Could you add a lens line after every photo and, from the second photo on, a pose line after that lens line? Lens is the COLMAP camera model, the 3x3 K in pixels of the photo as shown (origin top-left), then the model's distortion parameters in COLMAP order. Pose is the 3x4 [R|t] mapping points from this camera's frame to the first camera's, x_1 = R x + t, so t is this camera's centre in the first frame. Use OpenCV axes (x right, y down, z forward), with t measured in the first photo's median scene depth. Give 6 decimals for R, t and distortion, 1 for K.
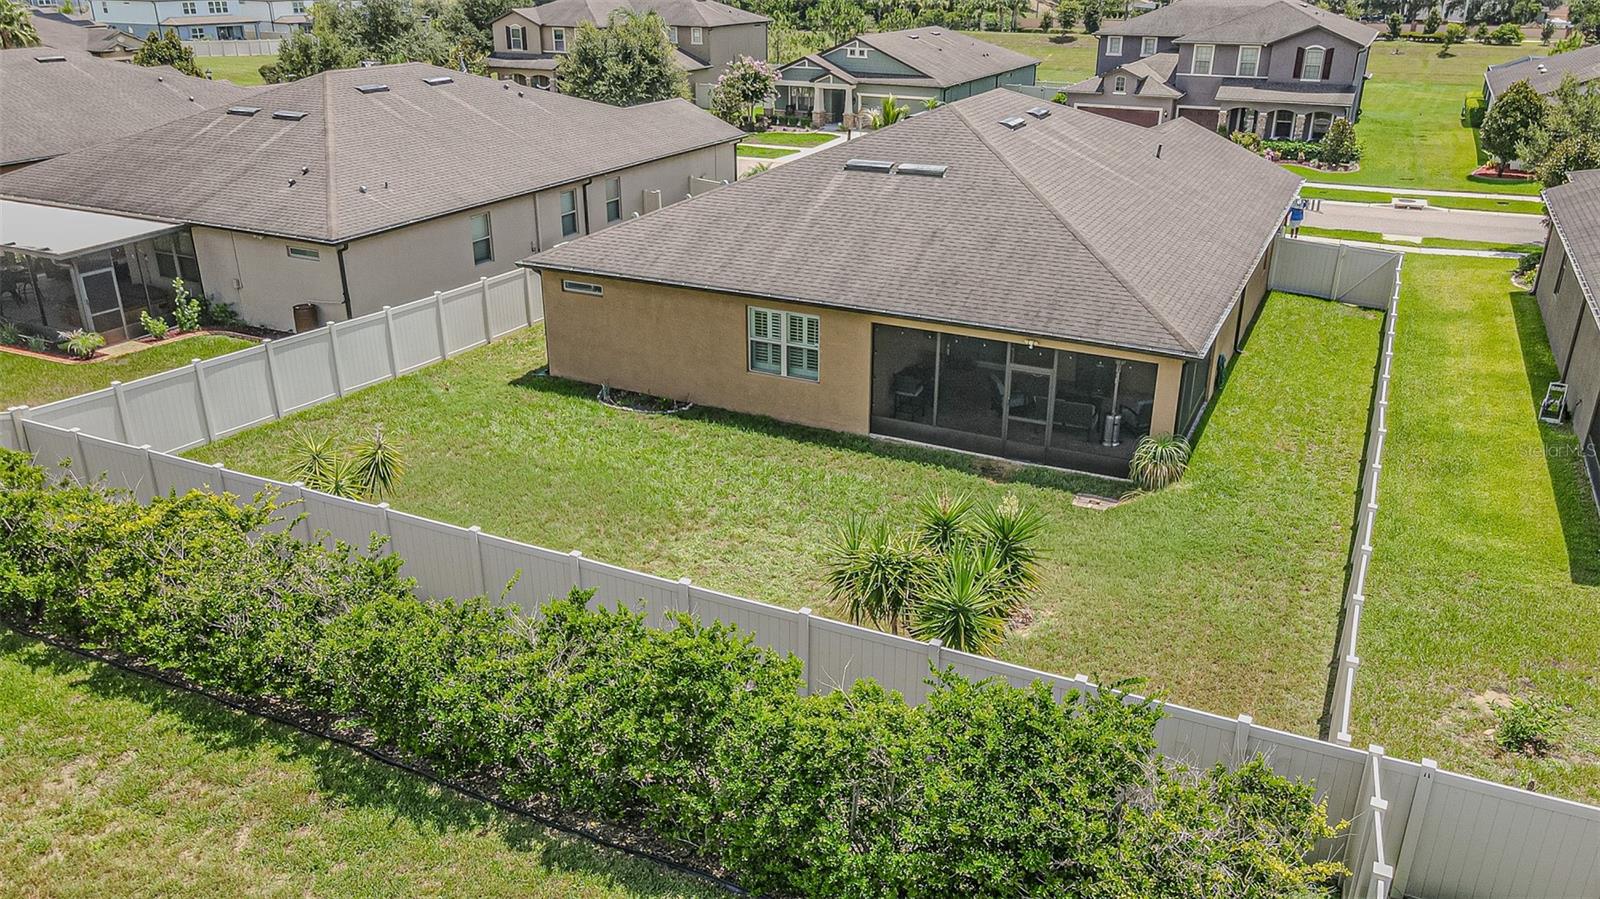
lens RADIAL K [[1164.6, 0, 808.0], [0, 1164.6, 433.4], [0, 0, 1]] dist [0.009213, 0.006456]
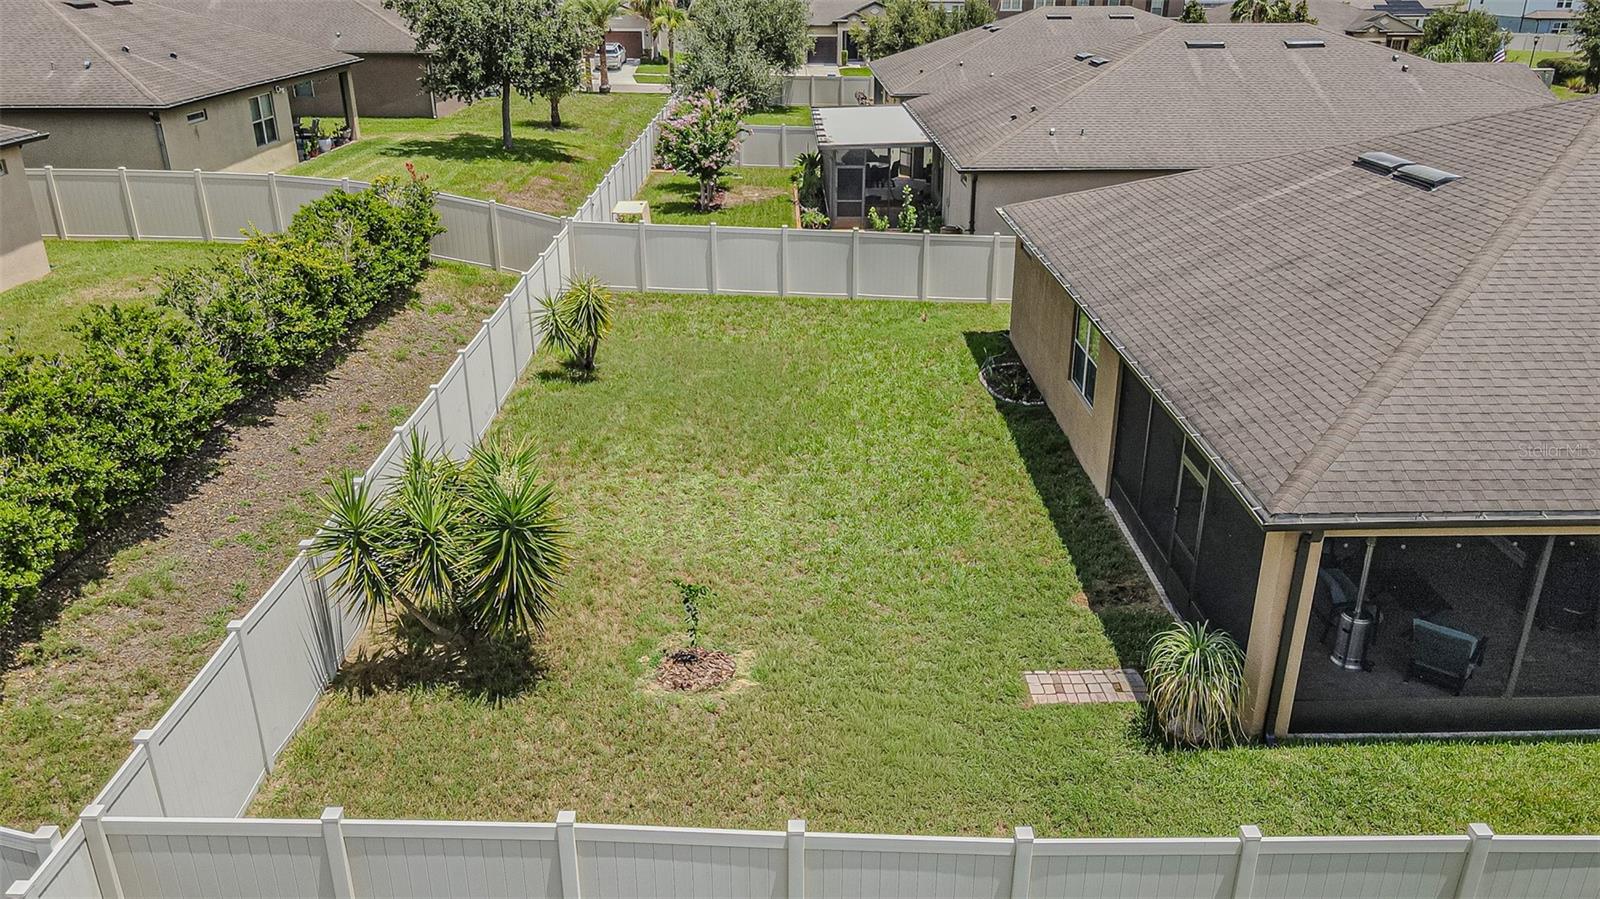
lens RADIAL K [[1231.8, 0, 800.0], [0, 1231.8, 449.5], [0, 0, 1]] dist [0.008358, 0.009762]
pose [[0.429169, 0.331726, -0.840102, 0.574437], [-0.334448, 0.922366, 0.193355, -0.107638], [0.839022, 0.197989, 0.506796, 0.414750]]
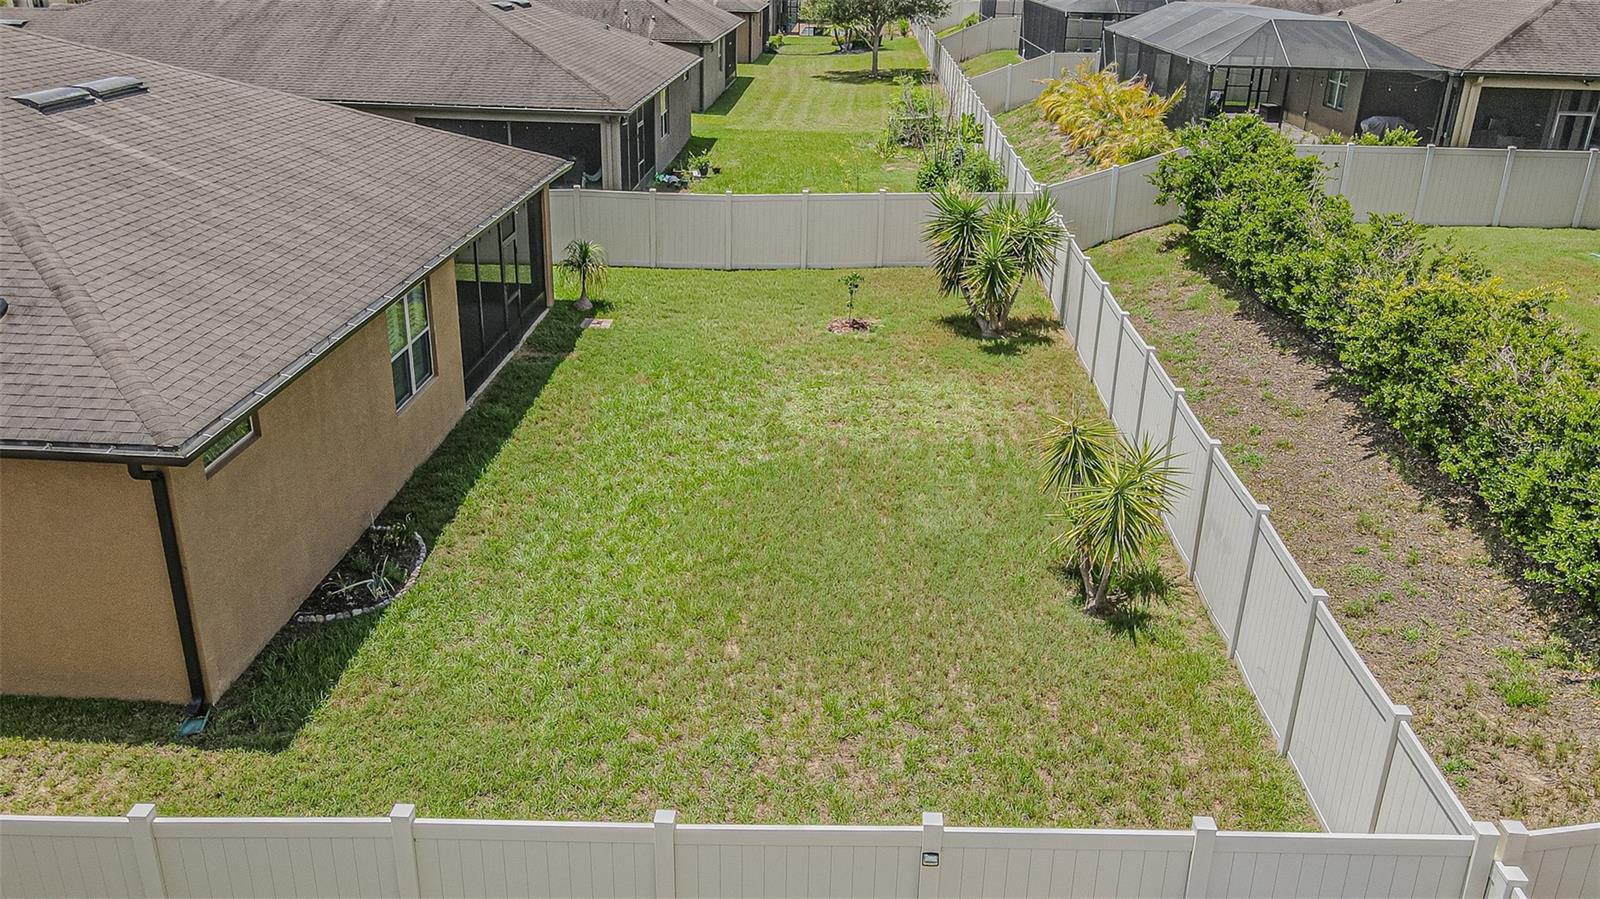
lens RADIAL K [[1231.8, 0, 800.0], [0, 1231.8, 449.5], [0, 0, 1]] dist [0.008358, 0.009762]
pose [[-0.375787, -0.371118, 0.849150, -0.676591], [0.323478, 0.806142, 0.495476, -0.285669], [-0.868416, 0.460875, -0.182889, 0.916271]]
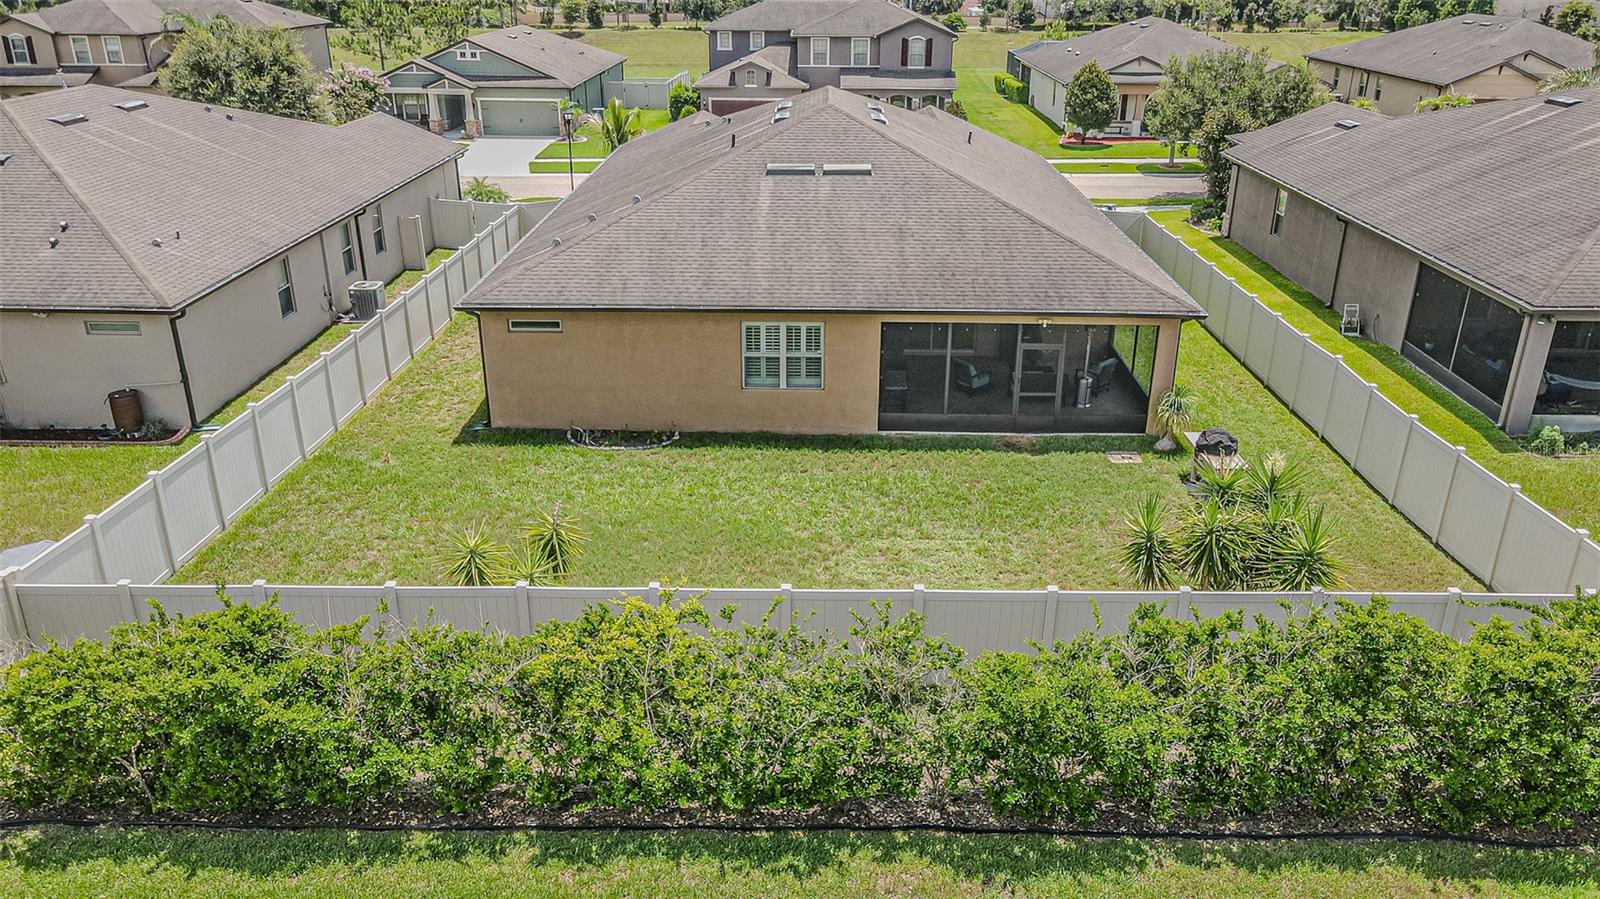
lens RADIAL K [[1164.6, 0, 808.0], [0, 1164.6, 433.4], [0, 0, 1]] dist [0.009213, 0.006456]
pose [[0.906961, -0.159486, 0.389854, -0.377098], [0.157886, 0.986787, 0.036377, -0.042456], [-0.390505, 0.028560, 0.920158, 0.086234]]
